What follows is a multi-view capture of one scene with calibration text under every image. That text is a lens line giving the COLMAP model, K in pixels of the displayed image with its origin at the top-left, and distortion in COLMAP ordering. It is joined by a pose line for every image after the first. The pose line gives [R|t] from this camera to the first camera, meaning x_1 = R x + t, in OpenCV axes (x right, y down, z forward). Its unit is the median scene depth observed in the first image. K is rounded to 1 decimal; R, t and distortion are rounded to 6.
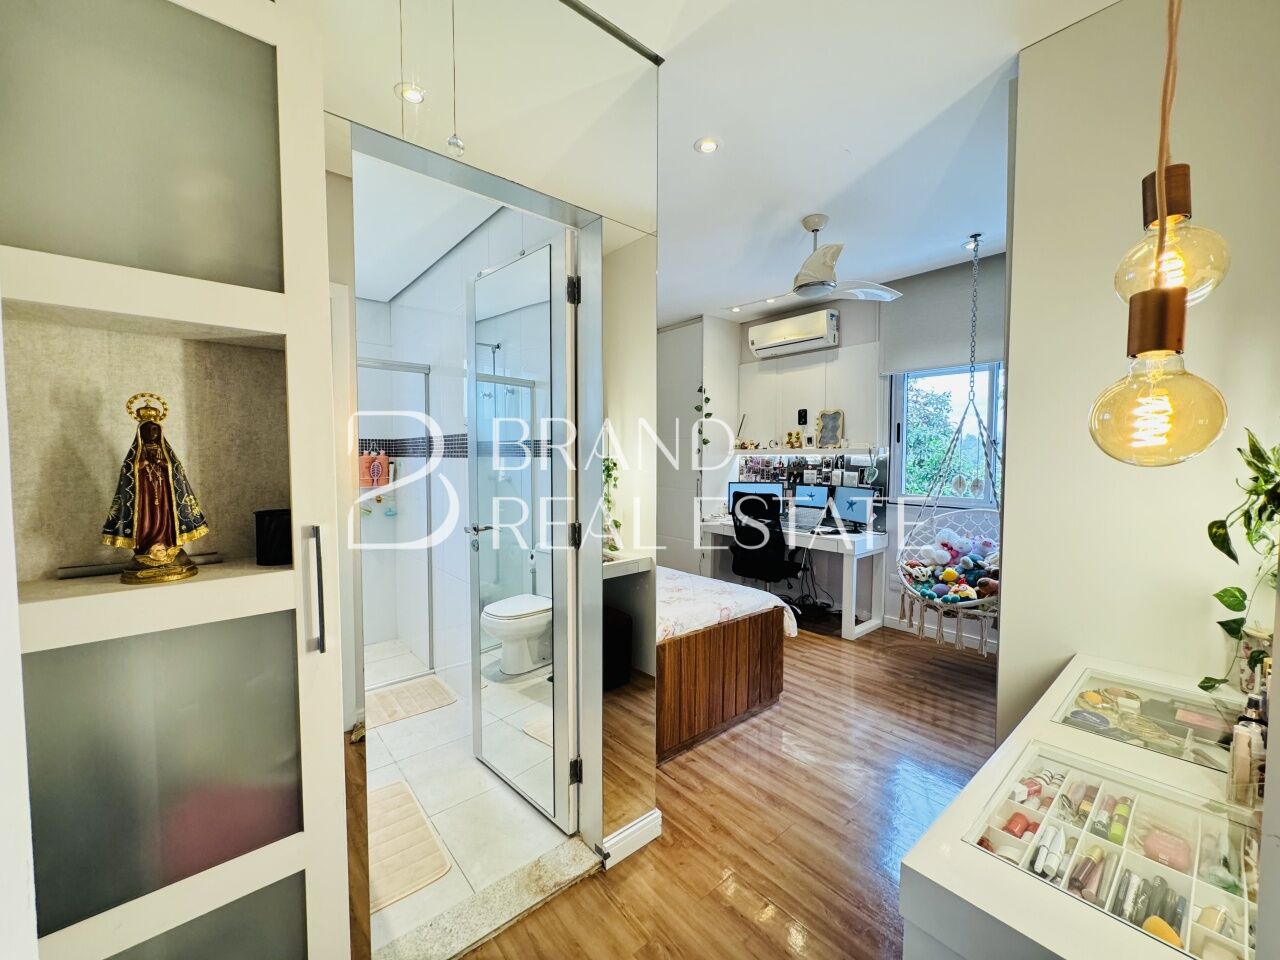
lens RADIAL K [[510.8, 0, 640.0], [0, 510.8, 480.0], [0, 0, 1]] dist [-0.000482, 0.000012]
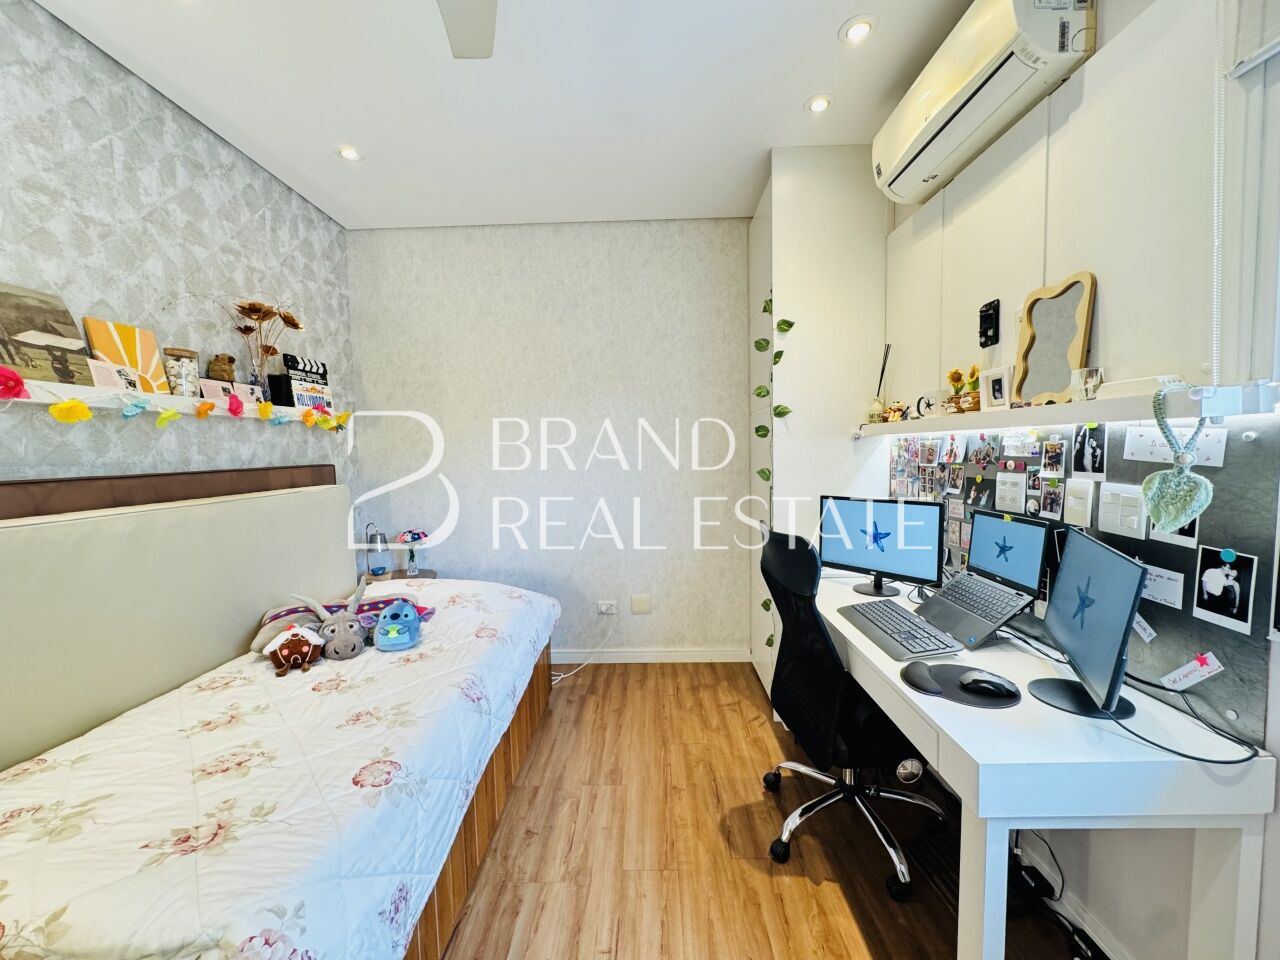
lens RADIAL K [[510.8, 0, 640.0], [0, 510.8, 480.0], [0, 0, 1]] dist [-0.000482, 0.000012]
pose [[0.750647, 0.022403, -0.660324, 0.377046], [-0.006238, 0.999621, 0.026823, -0.022737], [0.660674, -0.016016, 0.750502, 0.576330]]
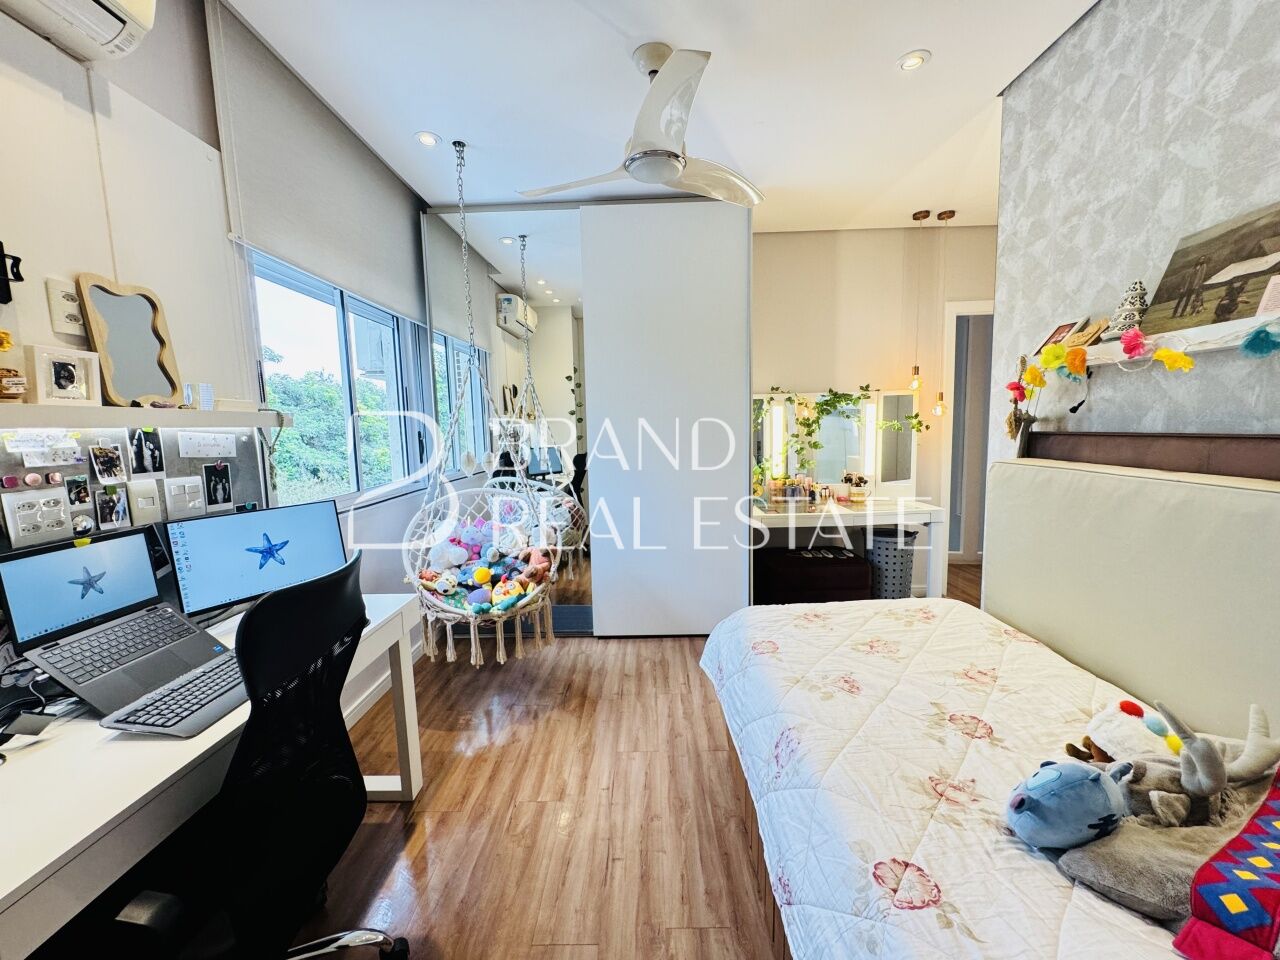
lens RADIAL K [[510.8, 0, 640.0], [0, 510.8, 480.0], [0, 0, 1]] dist [-0.000482, 0.000012]
pose [[-0.752562, -0.052040, 0.656462, -0.062231], [0.053409, 0.988765, 0.139610, -0.044369], [-0.656352, 0.140126, -0.741328, 1.000430]]
